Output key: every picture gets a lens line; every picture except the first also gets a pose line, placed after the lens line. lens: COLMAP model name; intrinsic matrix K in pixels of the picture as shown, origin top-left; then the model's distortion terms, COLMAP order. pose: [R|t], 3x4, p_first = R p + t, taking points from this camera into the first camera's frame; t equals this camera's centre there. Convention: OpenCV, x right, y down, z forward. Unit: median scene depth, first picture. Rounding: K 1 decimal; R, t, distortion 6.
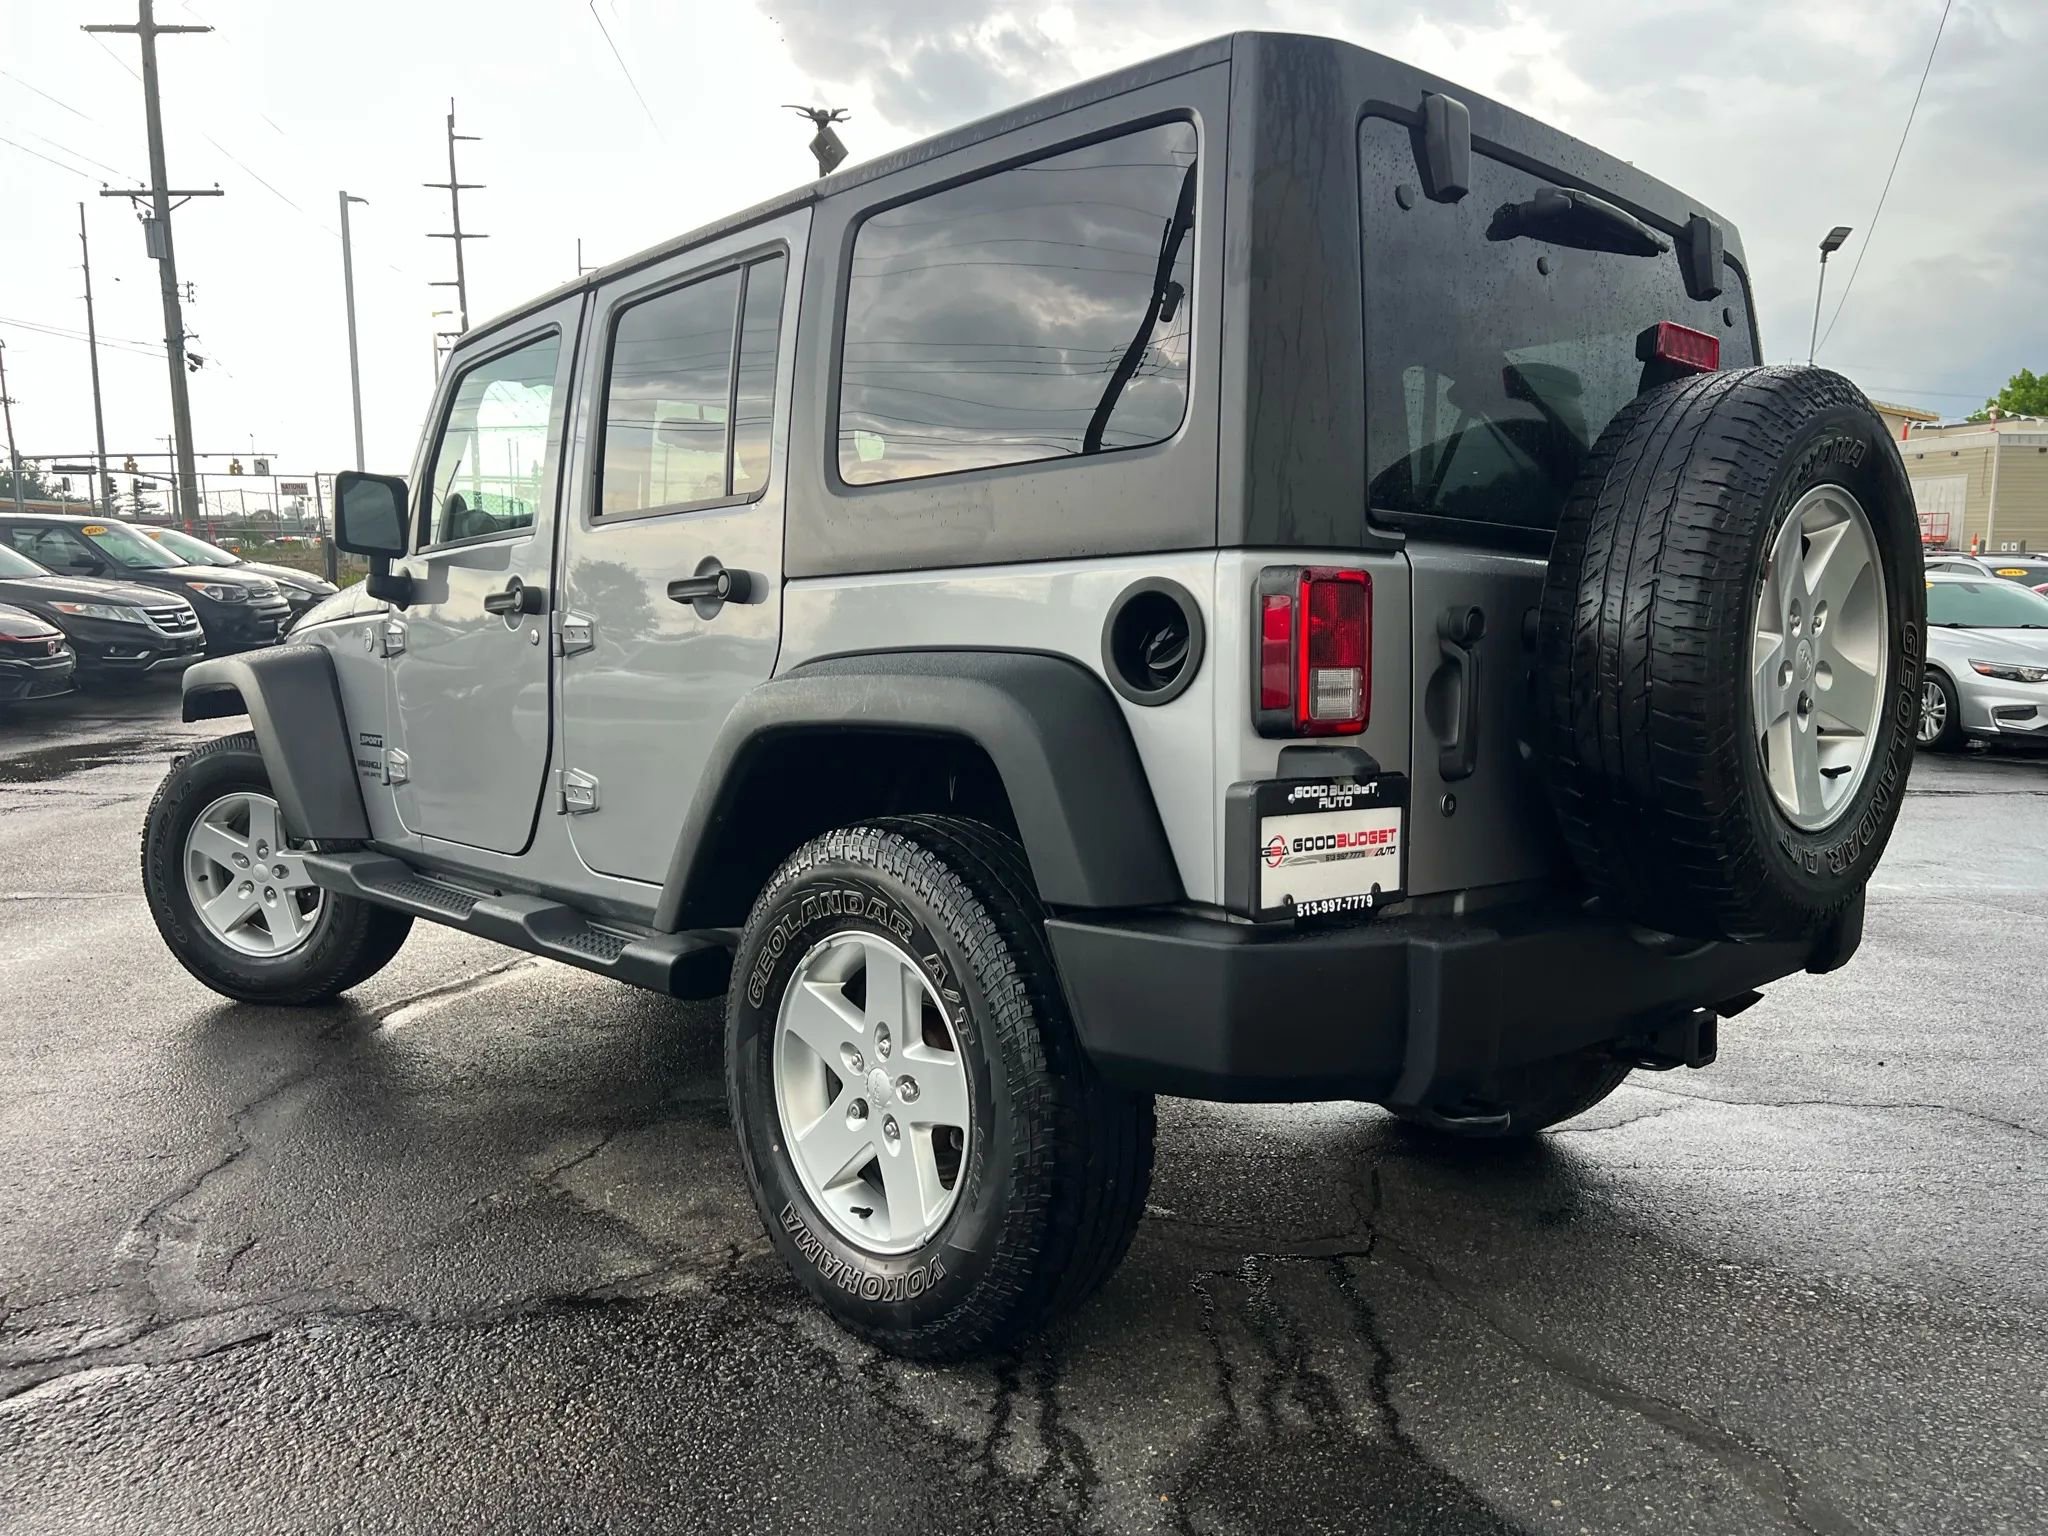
lens RADIAL K [[1619.2, 0, 1015.4], [0, 1619.2, 787.5], [0, 0, 1]] dist [-0.000911, 0.008068]
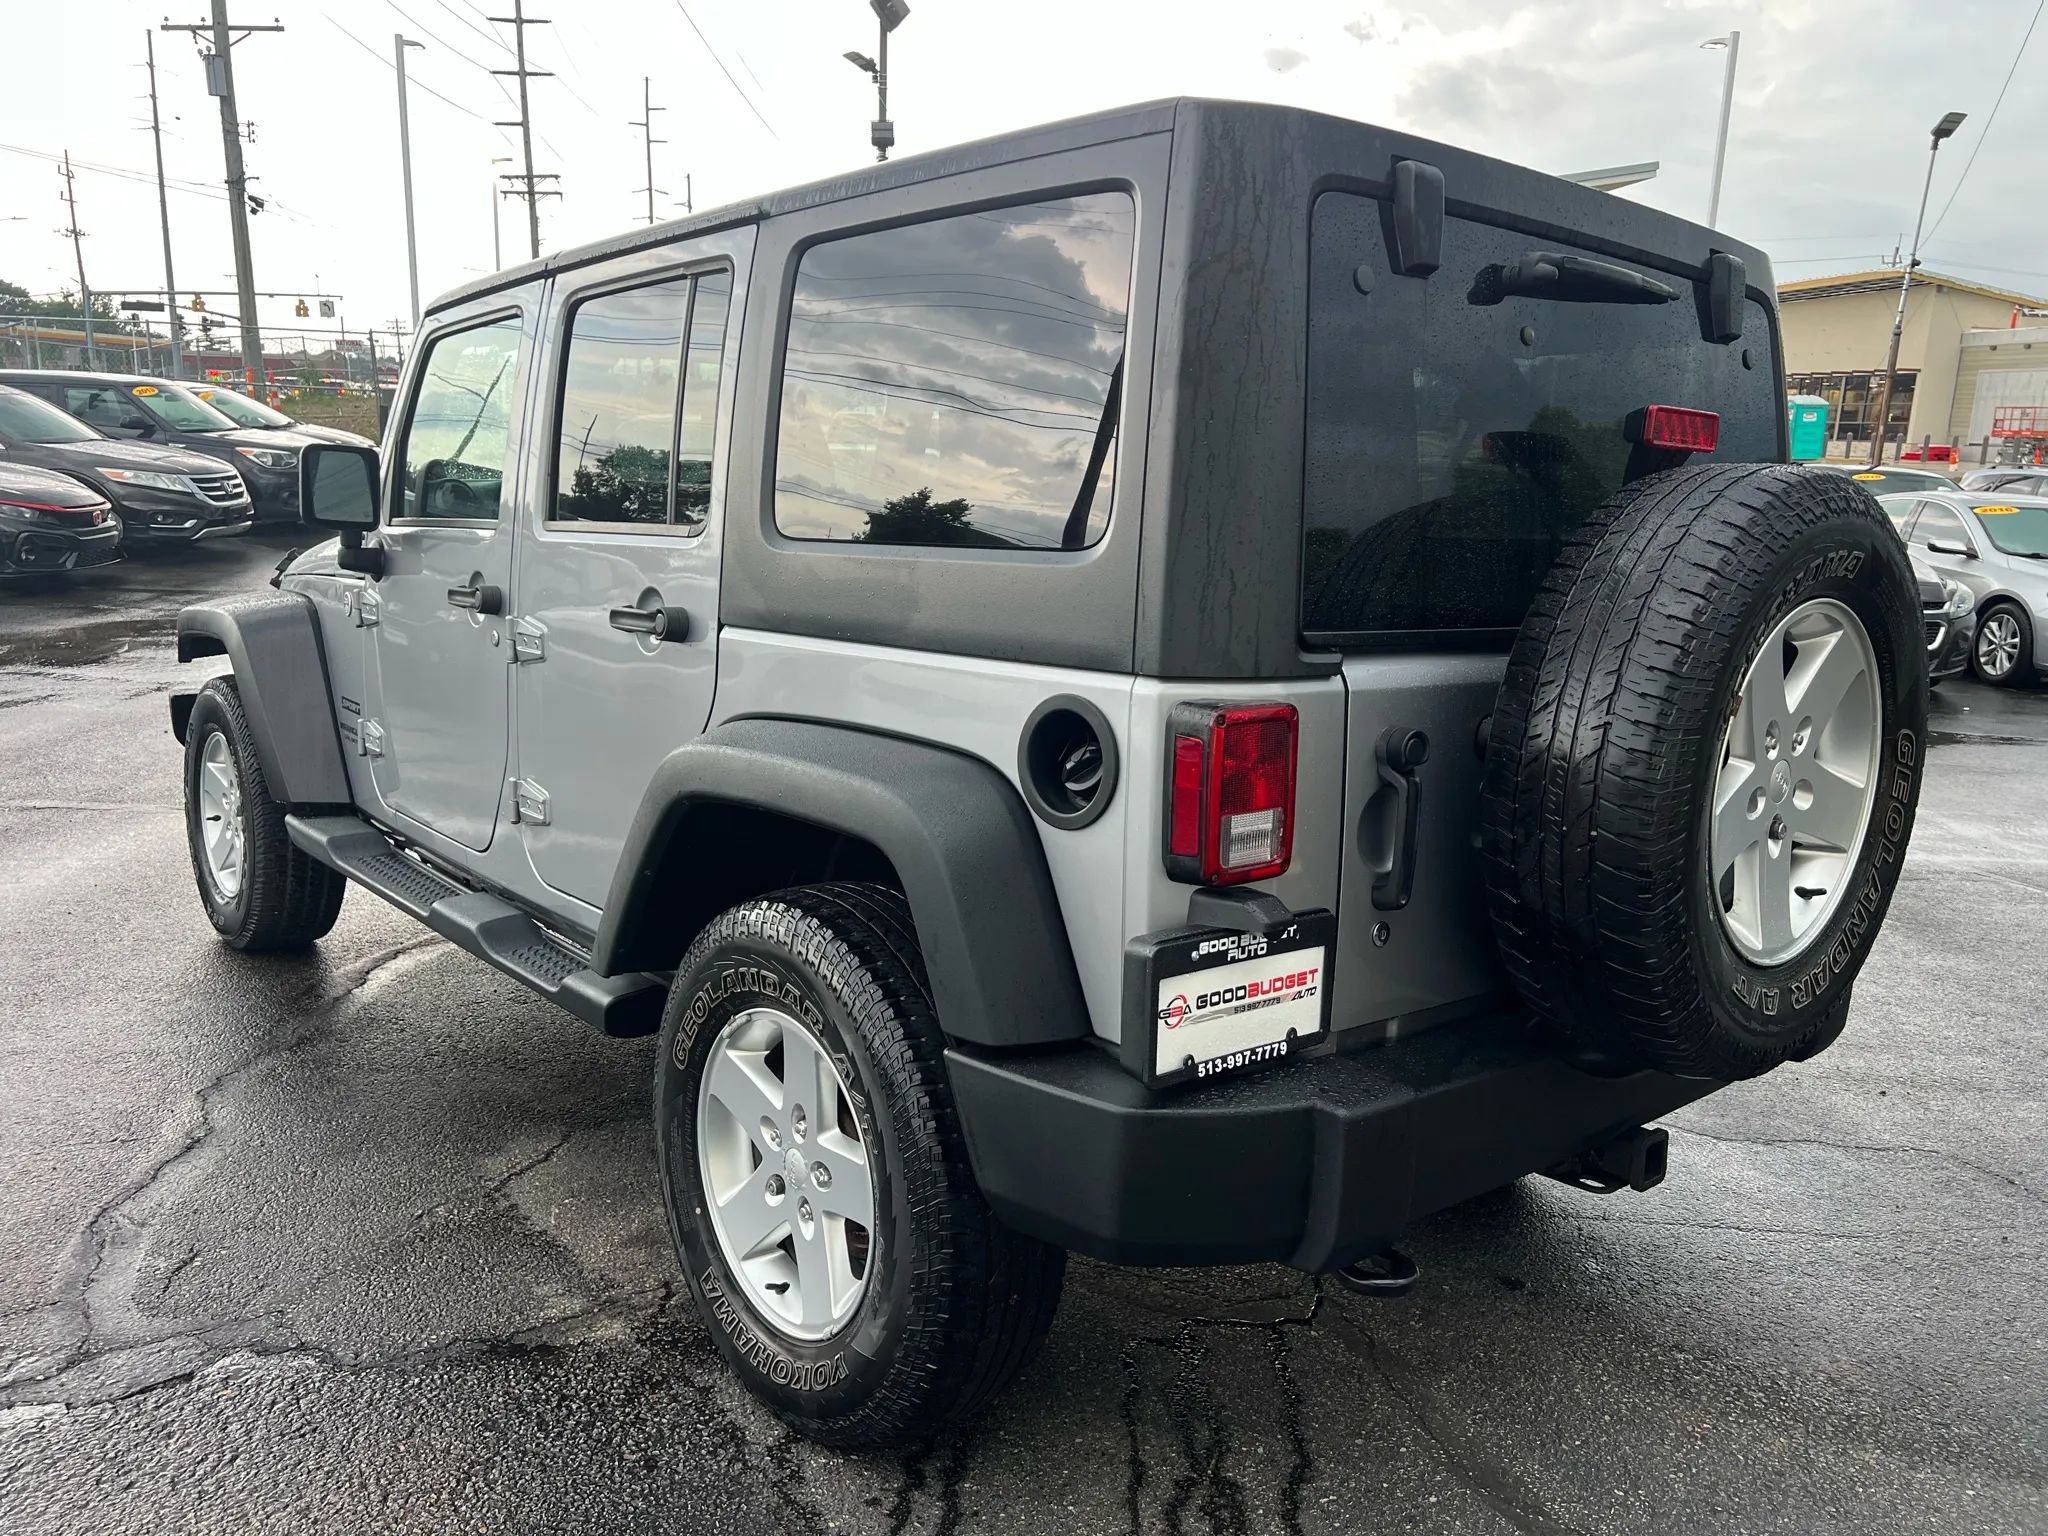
lens RADIAL K [[1616.4, 0, 1024.0], [0, 1616.4, 768.0], [0, 0, 1]] dist [0.008896, -0.012778]
pose [[0.998818, 0.034065, -0.034678, 0.079144], [-0.031182, 0.996264, 0.080530, -0.138616], [0.037292, -0.079354, 0.996149, 0.053452]]
